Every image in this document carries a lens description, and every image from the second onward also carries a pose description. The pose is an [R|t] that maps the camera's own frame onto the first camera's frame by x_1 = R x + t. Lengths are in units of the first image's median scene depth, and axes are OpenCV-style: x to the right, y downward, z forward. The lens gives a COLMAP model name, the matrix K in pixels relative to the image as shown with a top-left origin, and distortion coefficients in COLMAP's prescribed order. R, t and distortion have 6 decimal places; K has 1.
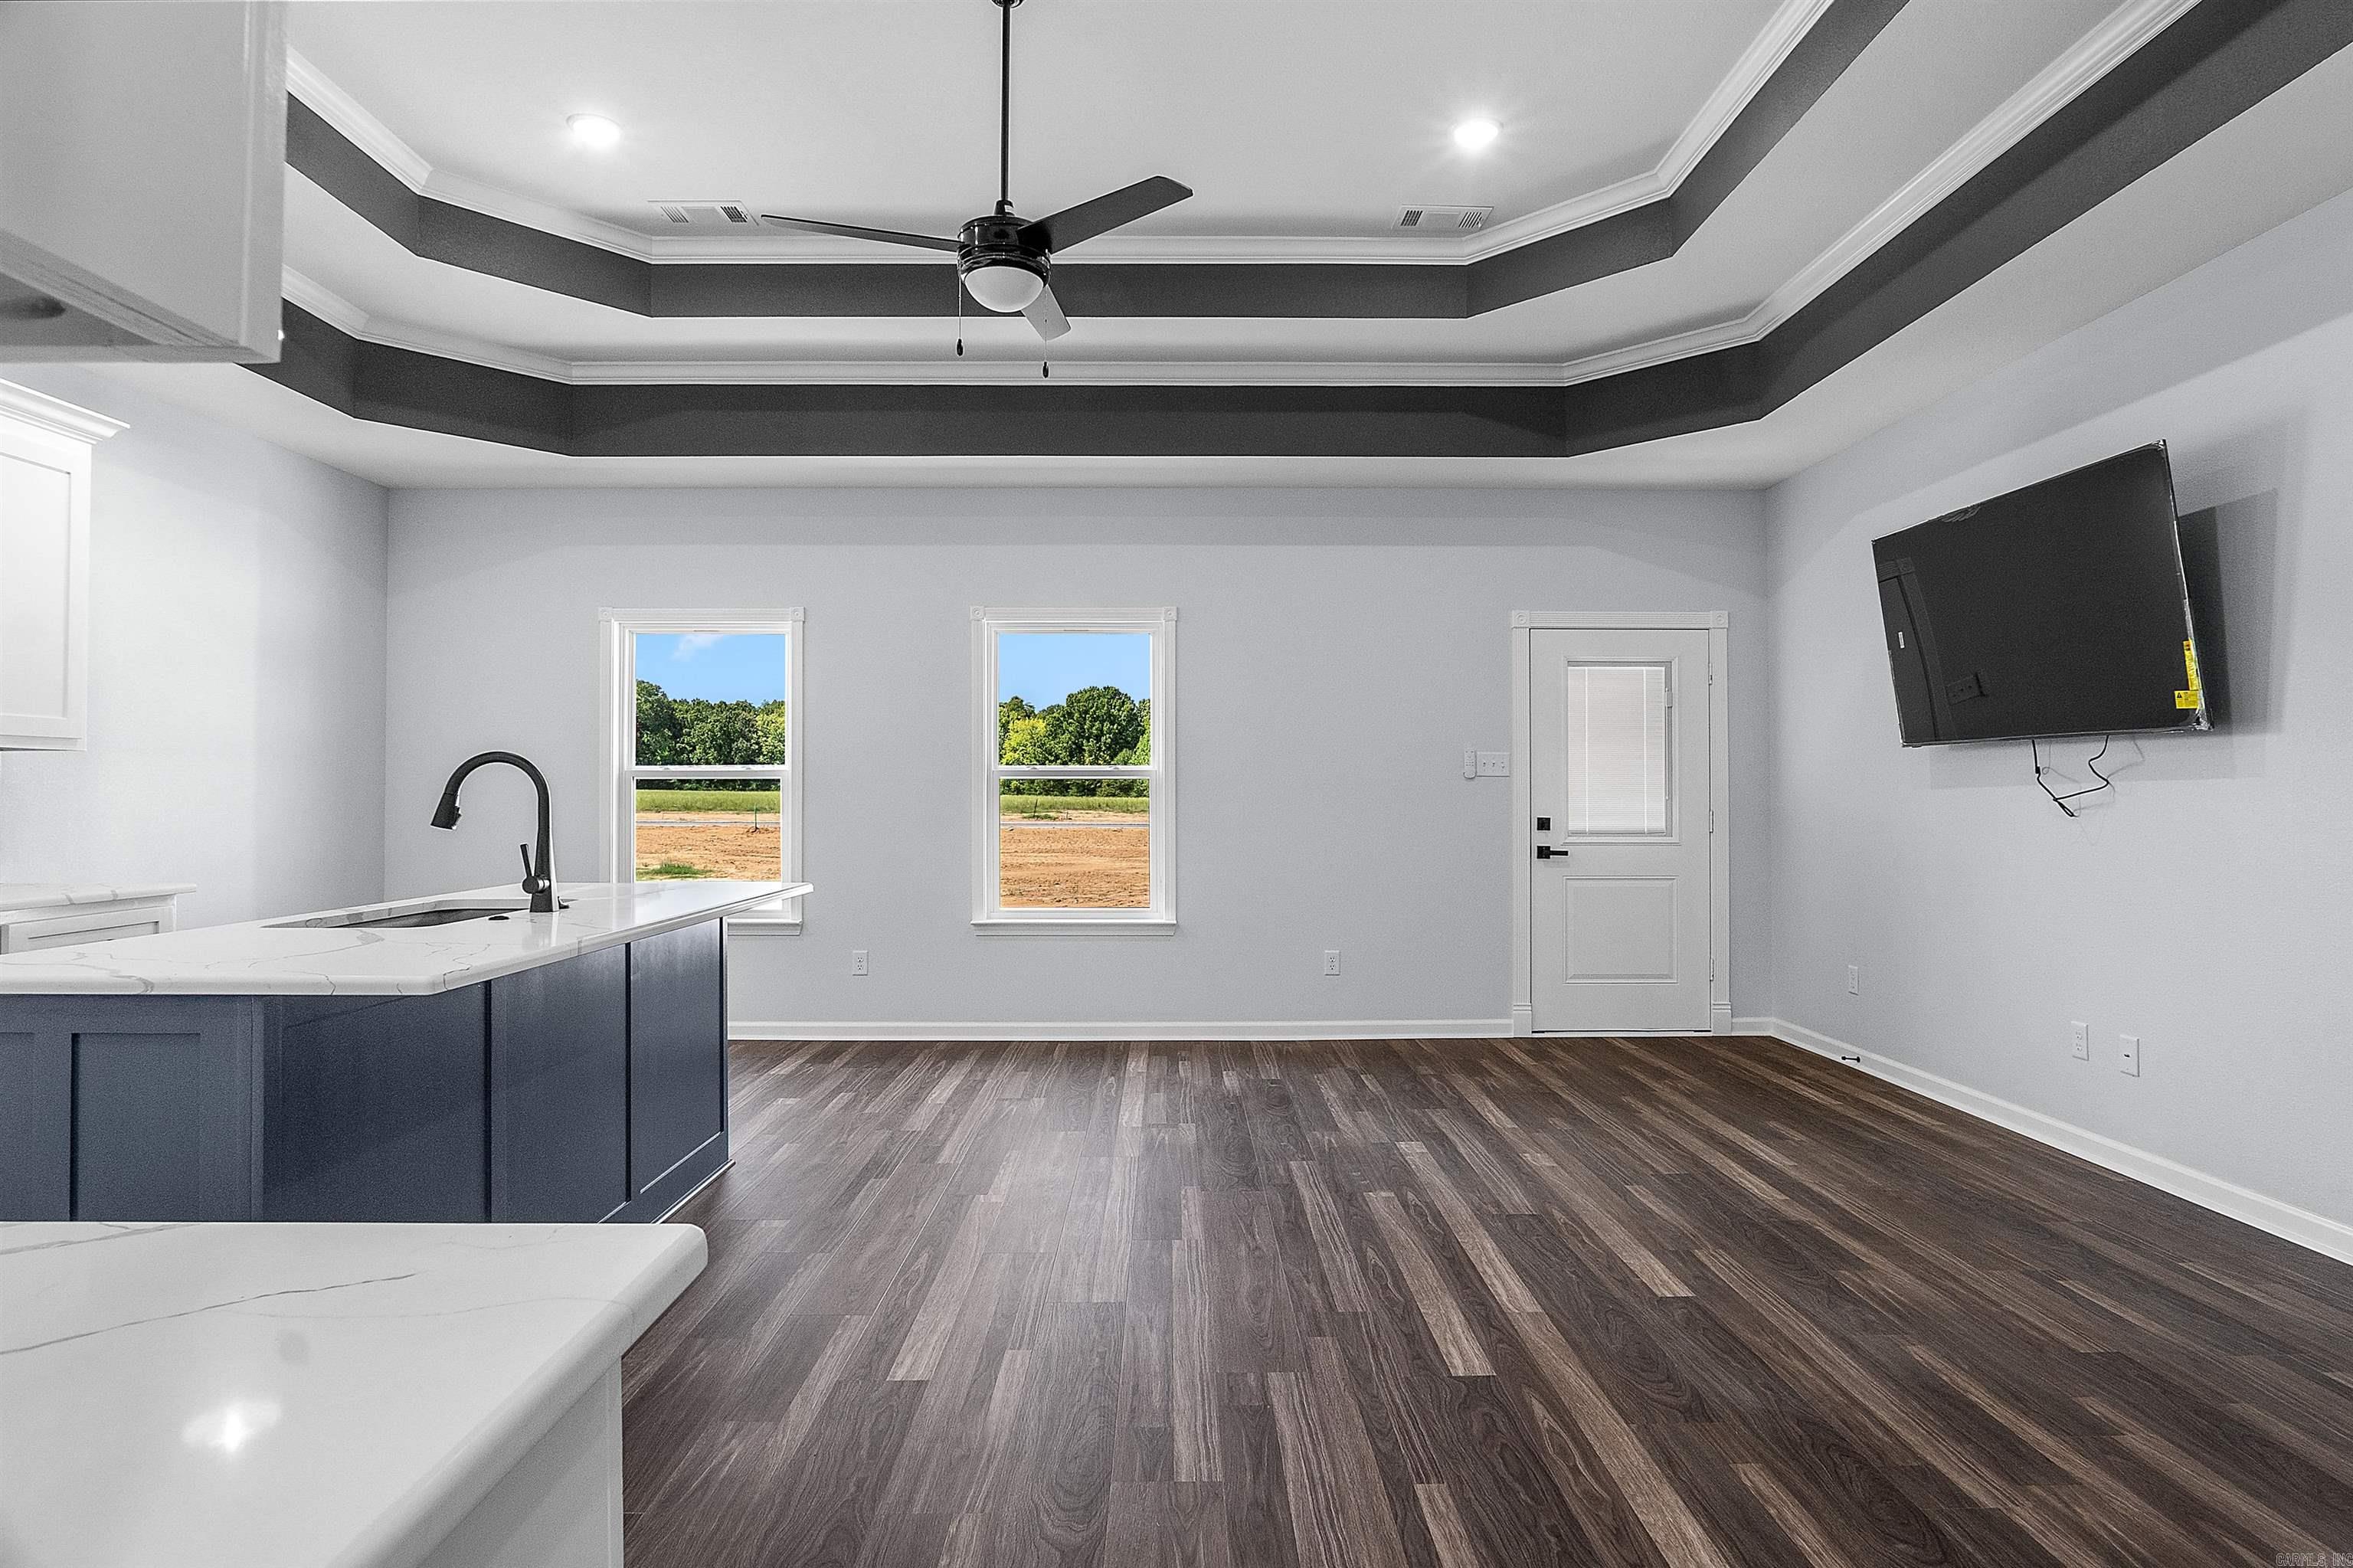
lens RADIAL K [[1258.4, 0, 1180.7], [0, 1258.4, 785.6], [0, 0, 1]] dist [-0.025862, 0.000191]
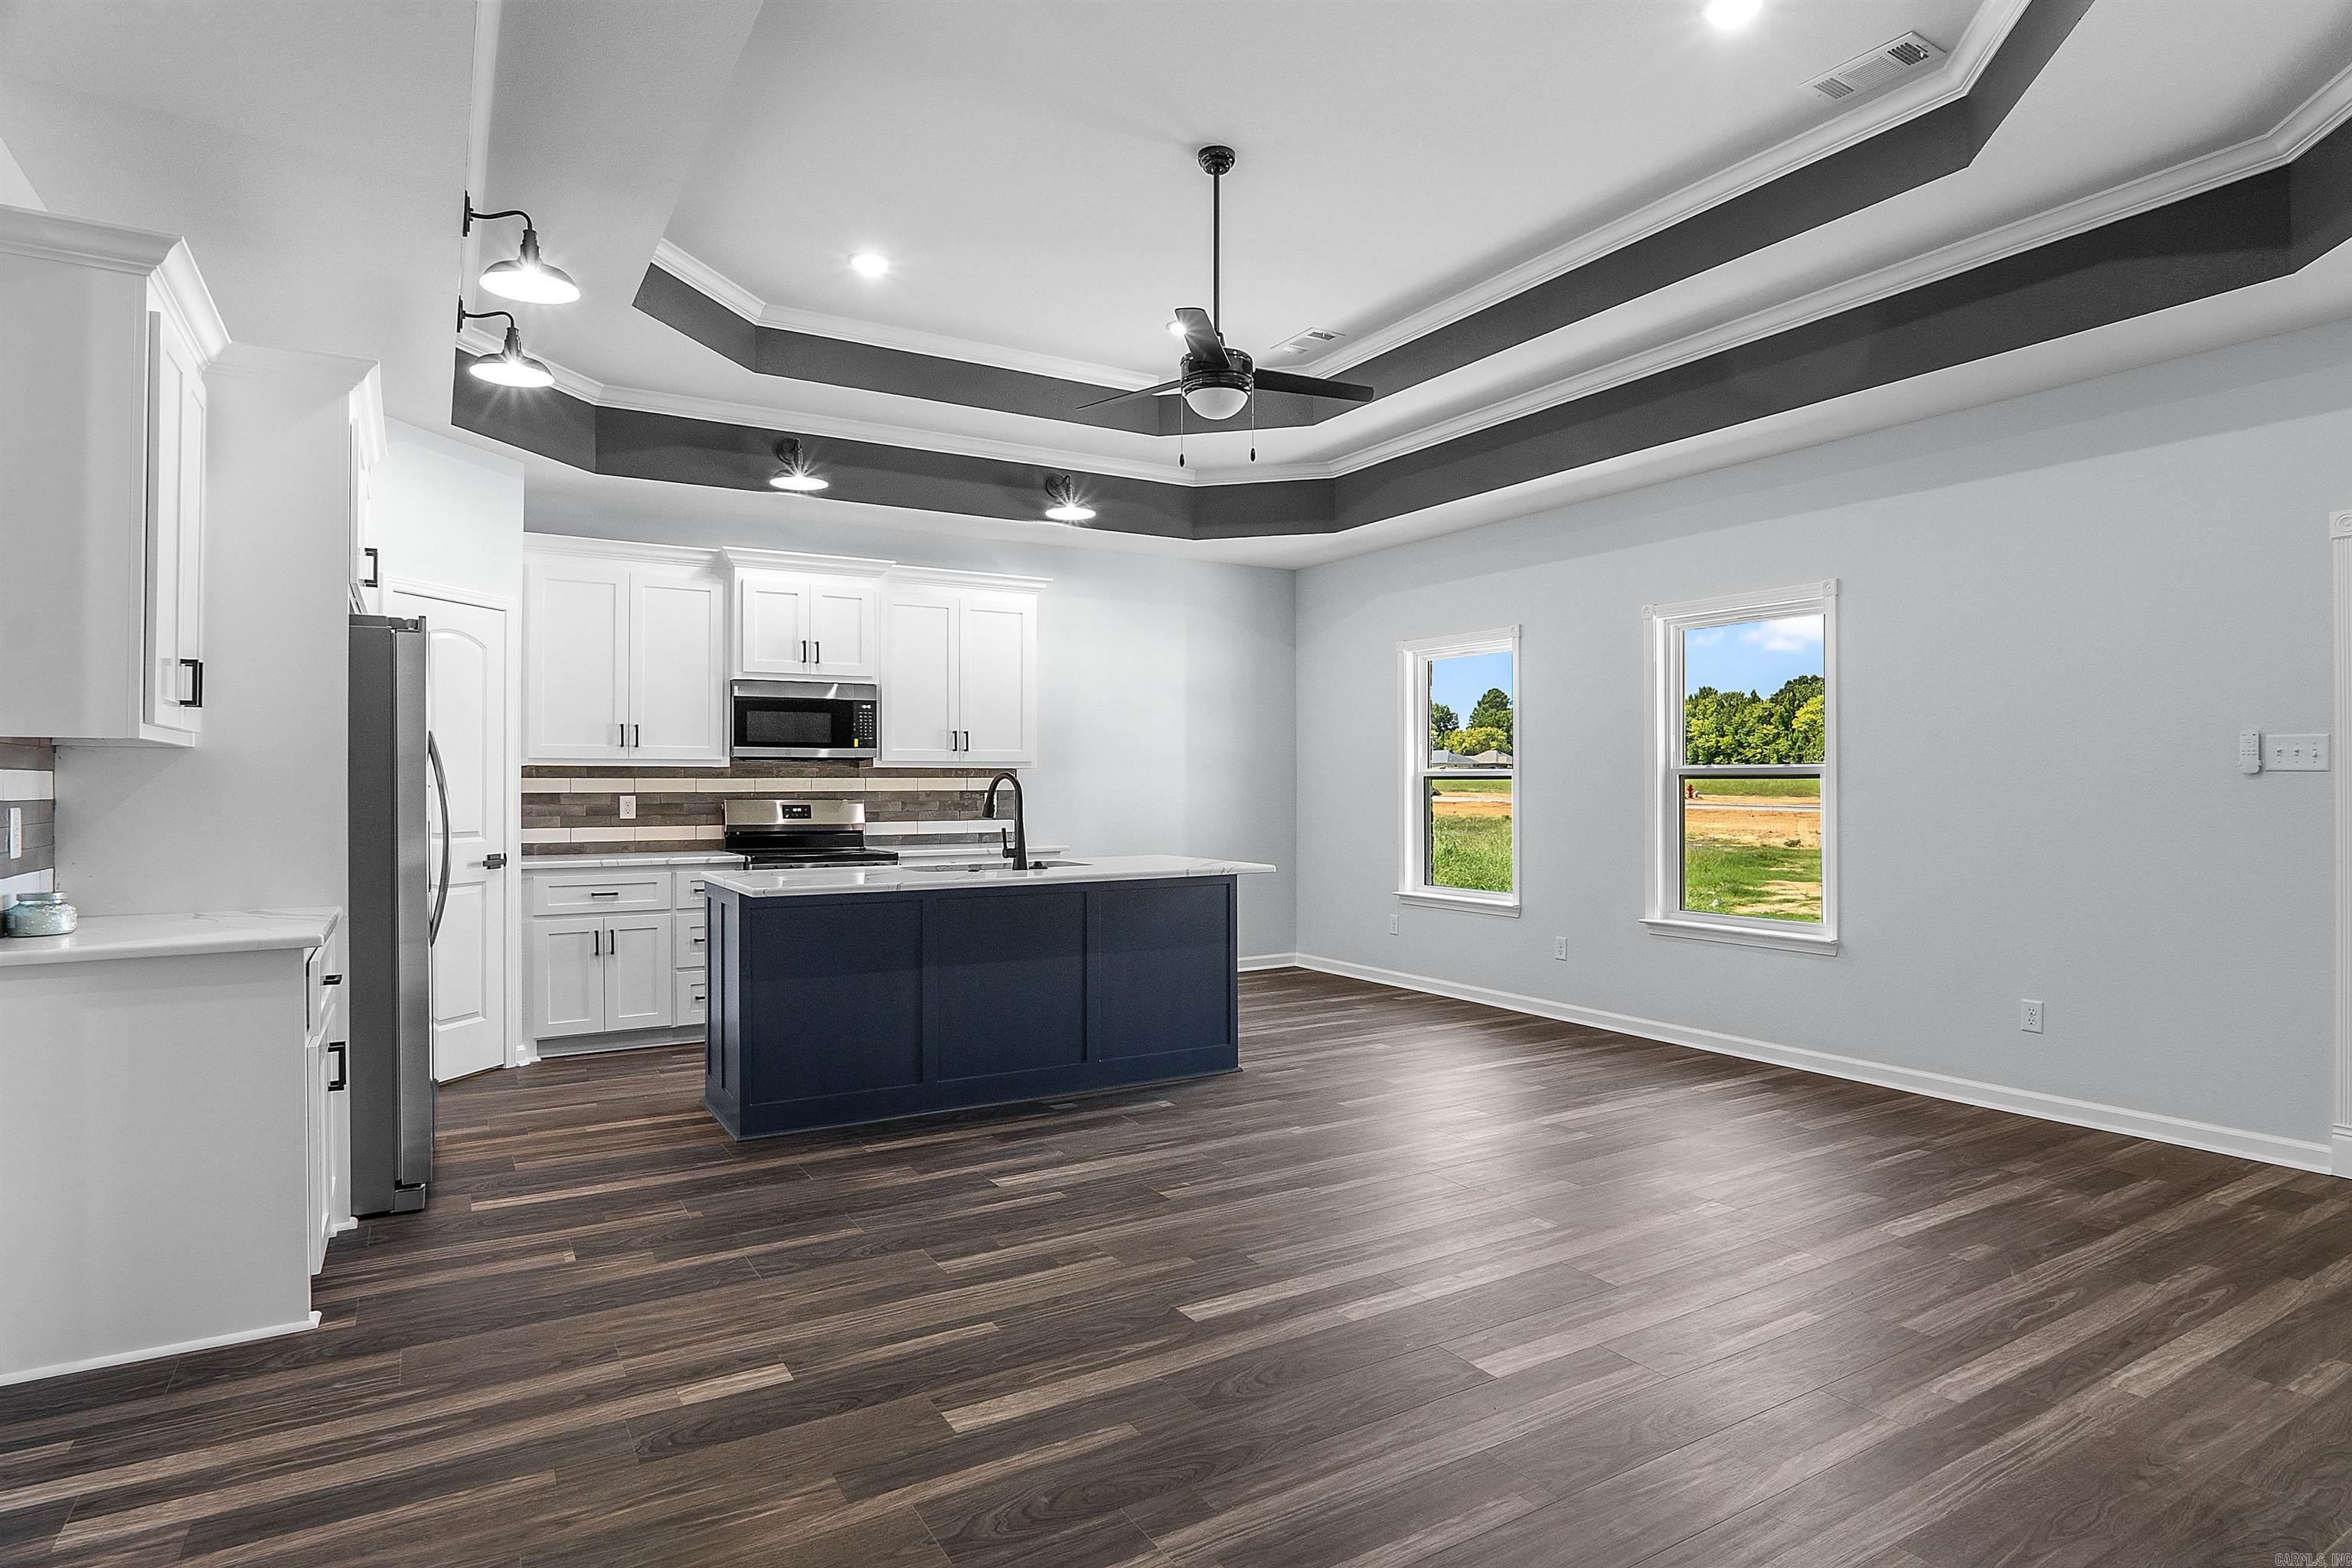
lens RADIAL K [[1257.9, 0, 1180.2], [0, 1257.9, 785.6], [0, 0, 1]] dist [-0.025862, 0.000191]
pose [[0.507030, 0.000331, -0.861929, 0.887423], [0.008448, 0.999950, 0.005354, -0.013624], [0.861887, -0.009996, 0.507001, 0.304628]]
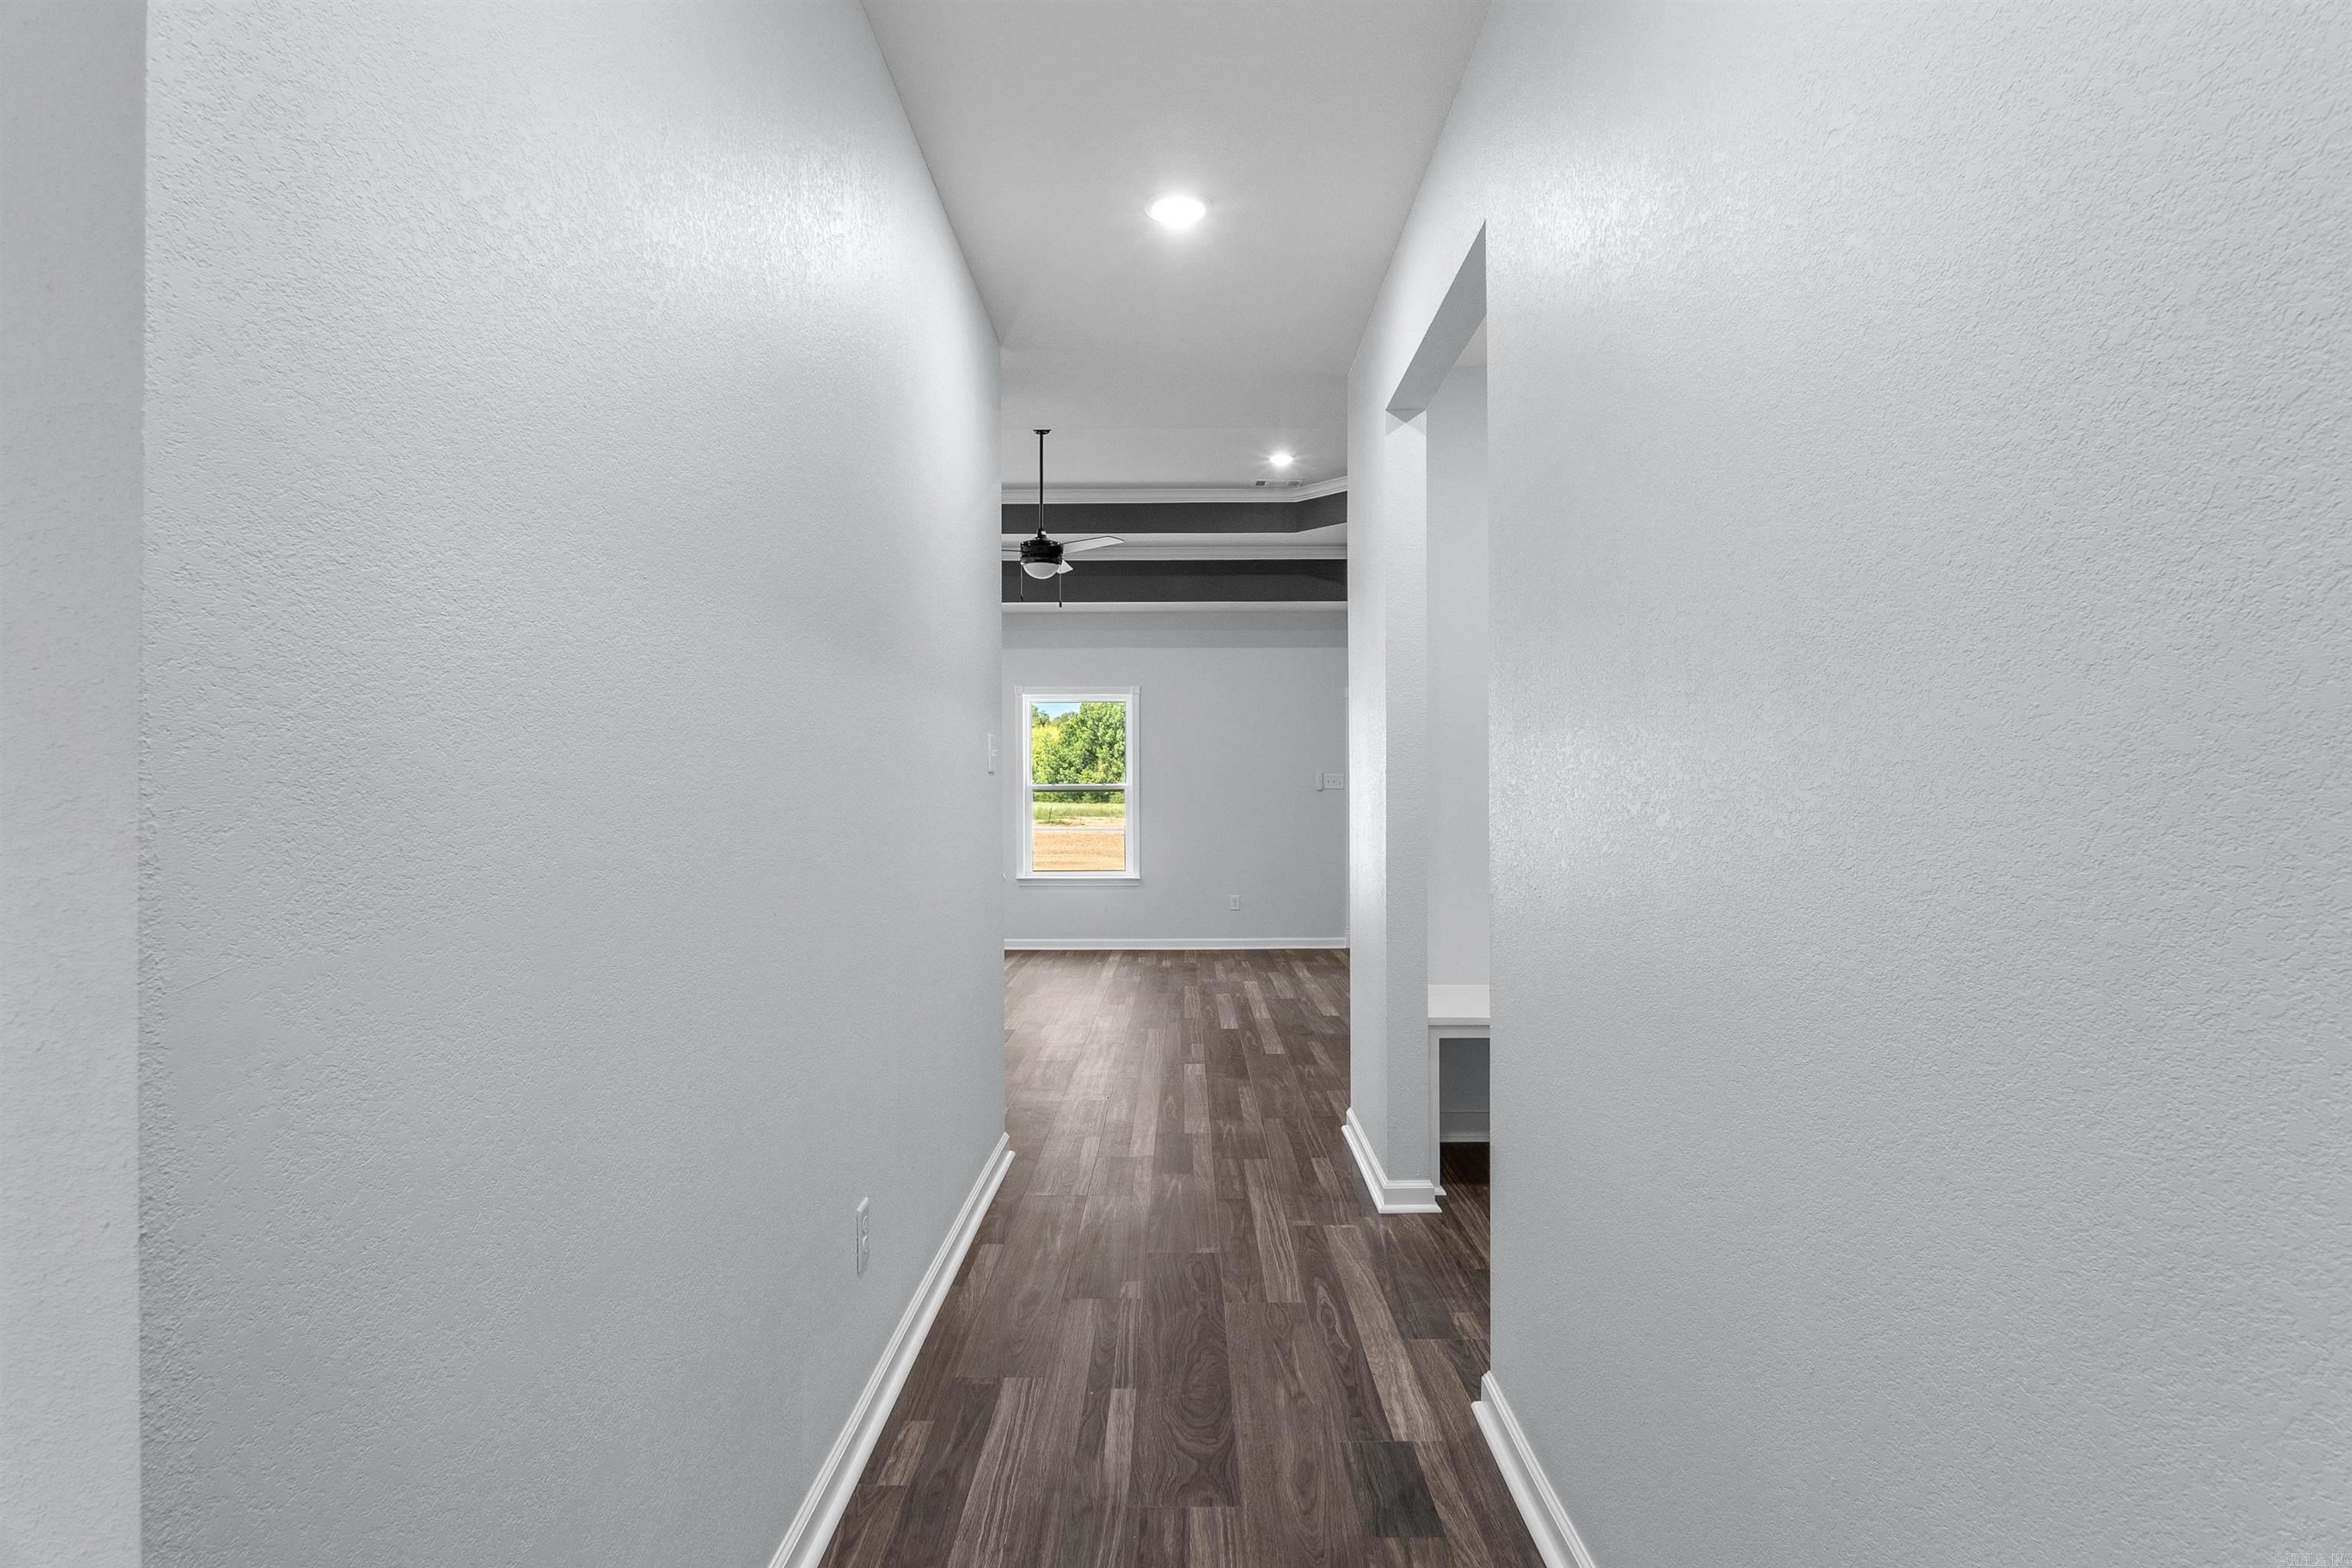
lens RADIAL K [[1269.4, 0, 1187.2], [0, 1269.4, 806.9], [0, 0, 1]] dist [-0.026676, 0.000624]
pose [[0.999976, 0.000525, -0.006929, 0.121402], [-0.000446, 0.999935, 0.011356, -0.005372], [0.006934, -0.011353, 0.999912, -1.143073]]
